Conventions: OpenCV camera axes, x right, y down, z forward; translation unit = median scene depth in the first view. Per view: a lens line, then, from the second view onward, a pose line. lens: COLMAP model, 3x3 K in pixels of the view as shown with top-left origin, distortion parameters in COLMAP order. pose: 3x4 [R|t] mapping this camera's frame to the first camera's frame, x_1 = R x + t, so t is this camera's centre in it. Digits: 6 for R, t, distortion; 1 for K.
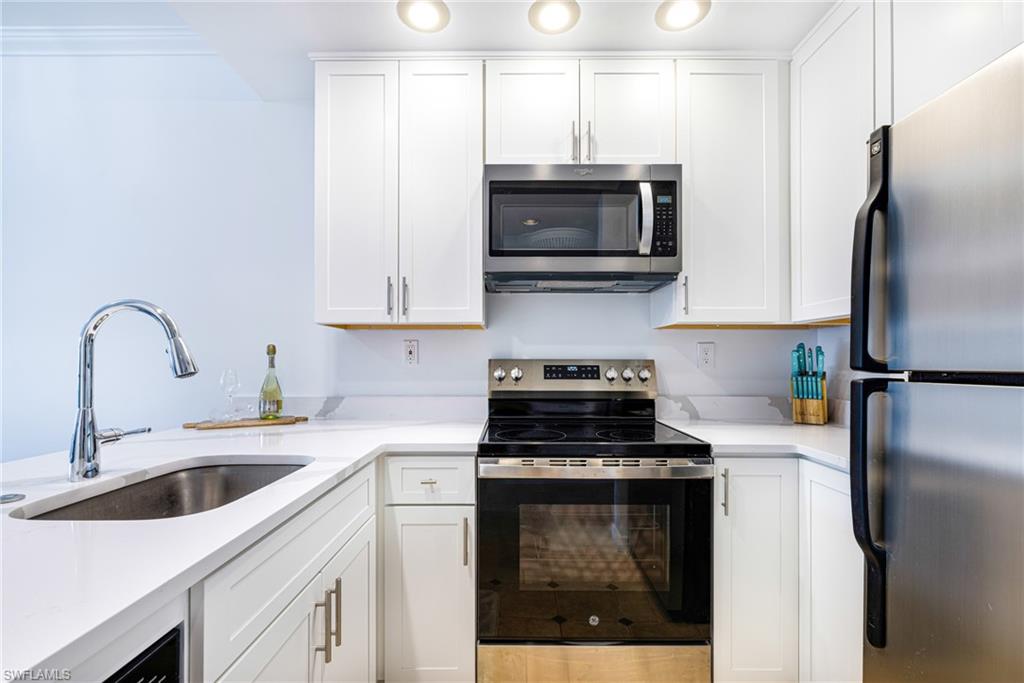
lens RADIAL K [[450.4, 0, 506.3], [0, 450.4, 359.9], [0, 0, 1]] dist [0.001142, -0.000625]
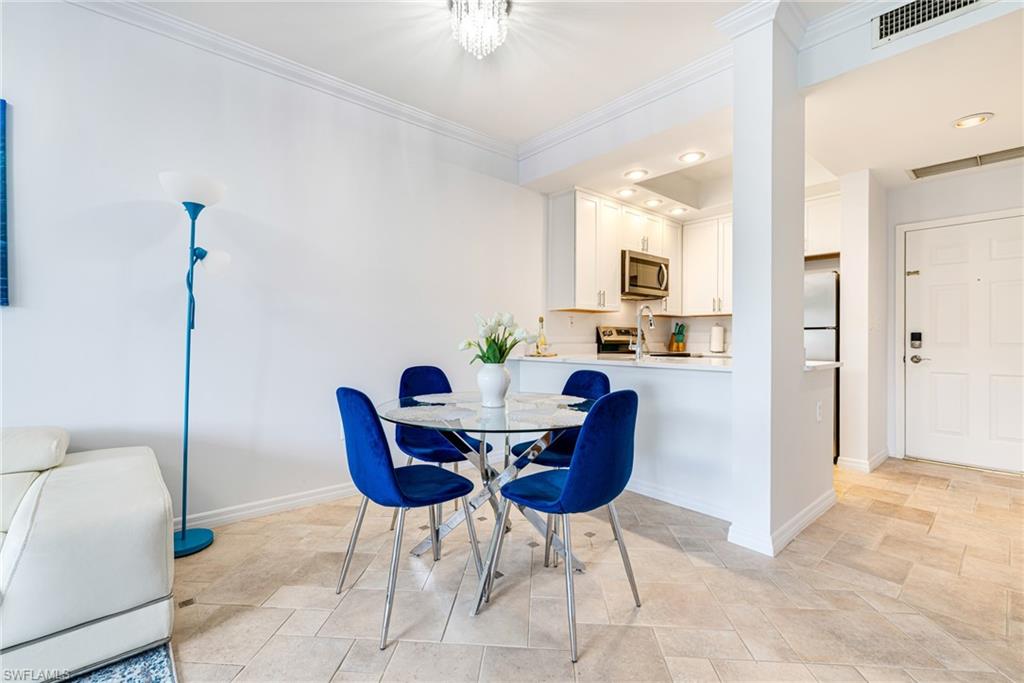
lens RADIAL K [[450.4, 0, 510.4], [0, 450.4, 338.9], [0, 0, 1]] dist [0.001142, -0.000625]
pose [[0.750627, -0.001921, 0.660724, -2.271199], [-0.002629, 0.999979, 0.005894, 0.058688], [-0.660721, -0.006161, 0.750606, -0.478881]]
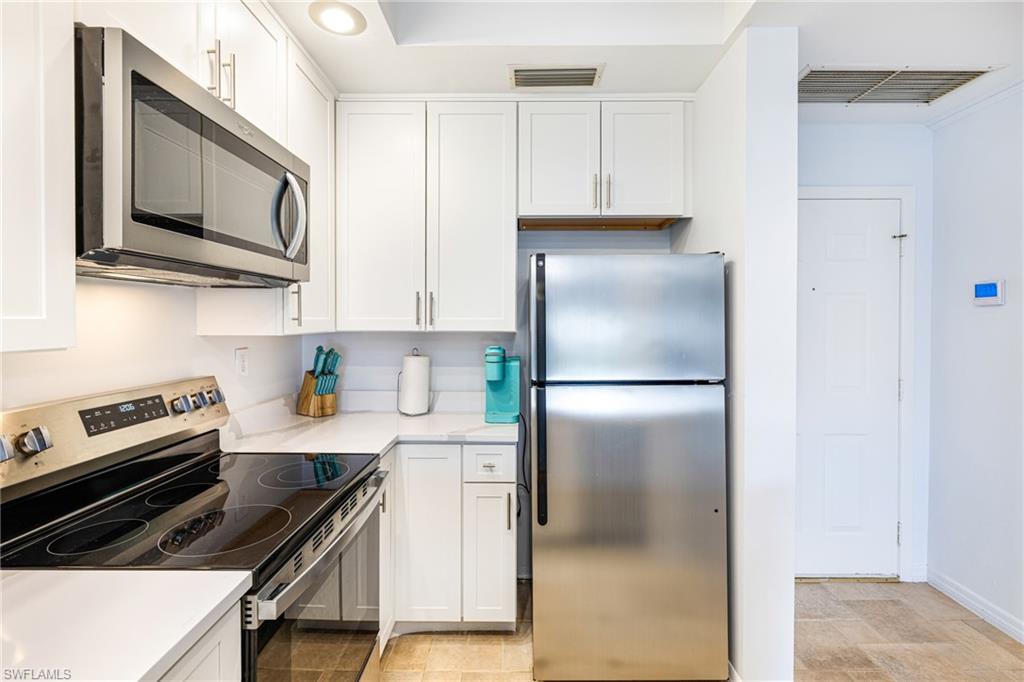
lens RADIAL K [[450.4, 0, 512.3], [0, 450.4, 324.7], [0, 0, 1]] dist [0.001142, -0.000625]
pose [[0.013212, -0.011837, 0.999843, -0.537965], [-0.004939, 0.999917, 0.011903, -0.121843], [-0.999901, -0.005096, 0.013152, 0.581781]]
